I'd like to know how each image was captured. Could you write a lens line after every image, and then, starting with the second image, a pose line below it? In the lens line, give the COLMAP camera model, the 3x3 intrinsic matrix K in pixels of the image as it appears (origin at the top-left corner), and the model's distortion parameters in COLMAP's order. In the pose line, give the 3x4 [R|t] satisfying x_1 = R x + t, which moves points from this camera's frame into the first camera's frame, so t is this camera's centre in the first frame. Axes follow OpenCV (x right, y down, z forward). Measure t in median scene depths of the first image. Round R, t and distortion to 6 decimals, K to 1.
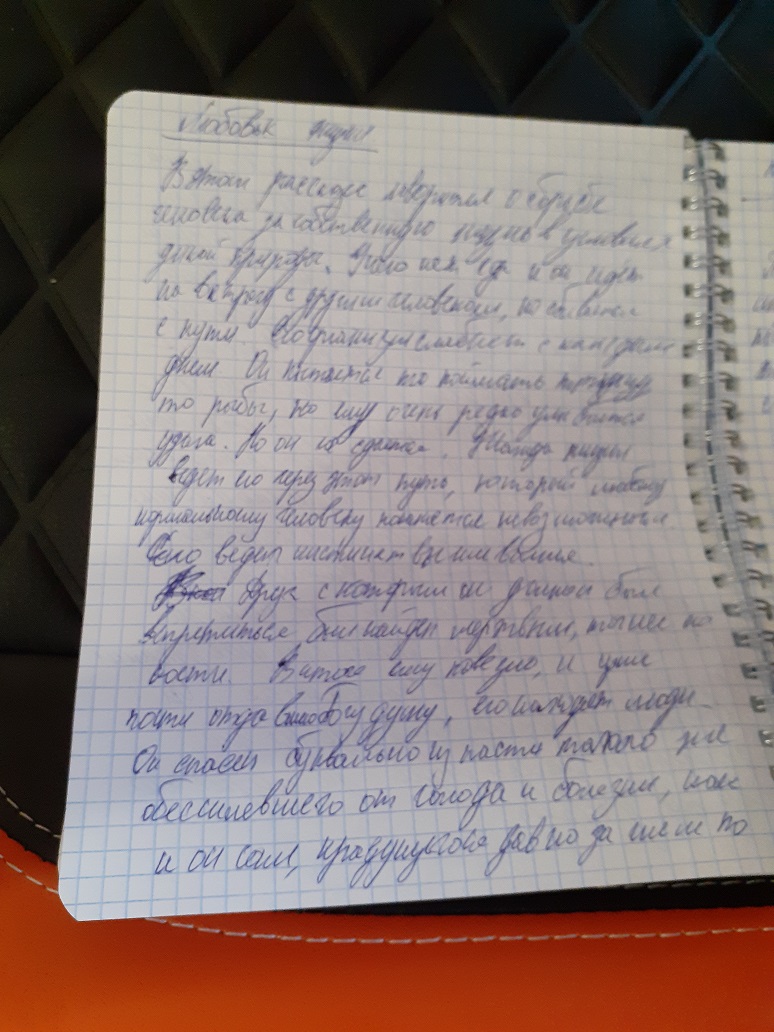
lens RADIAL K [[810.3, 0, 387.0], [0, 810.3, 516.0], [0, 0, 1]] dist [0.001665, -0.001177]
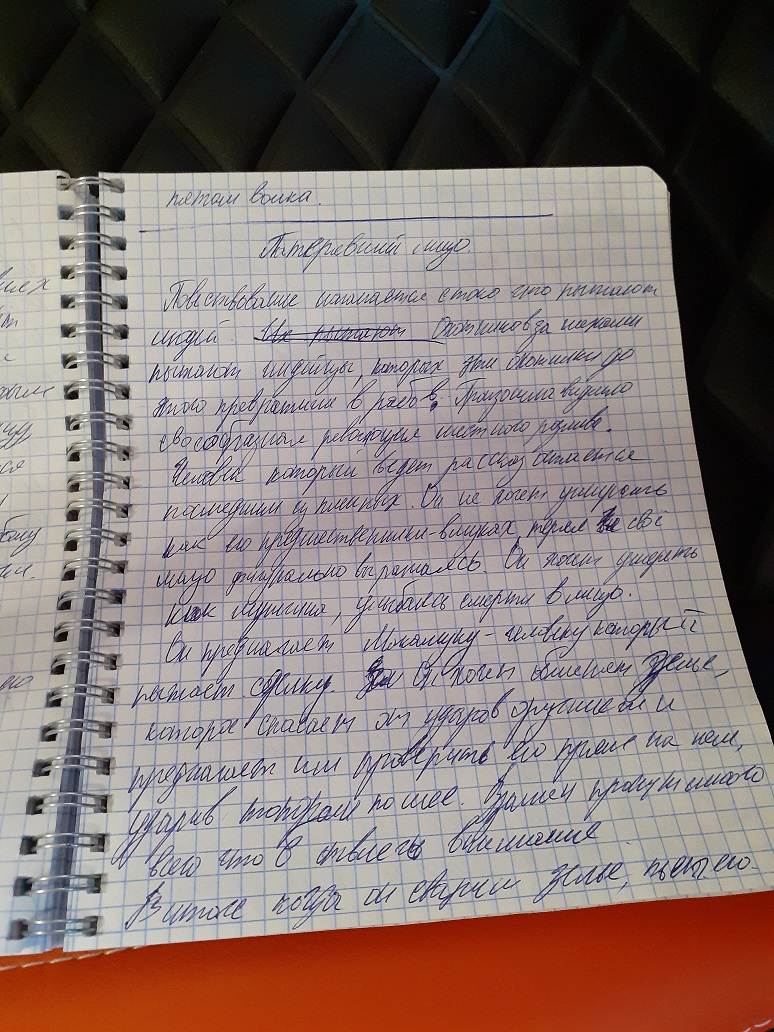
lens RADIAL K [[810.3, 0, 387.0], [0, 810.3, 516.0], [0, 0, 1]] dist [0.001665, -0.001177]
pose [[0.993278, -0.056171, -0.101212, 0.808429], [0.054184, 0.998282, -0.022277, -0.014402], [0.102290, 0.016644, 0.994615, 0.072866]]
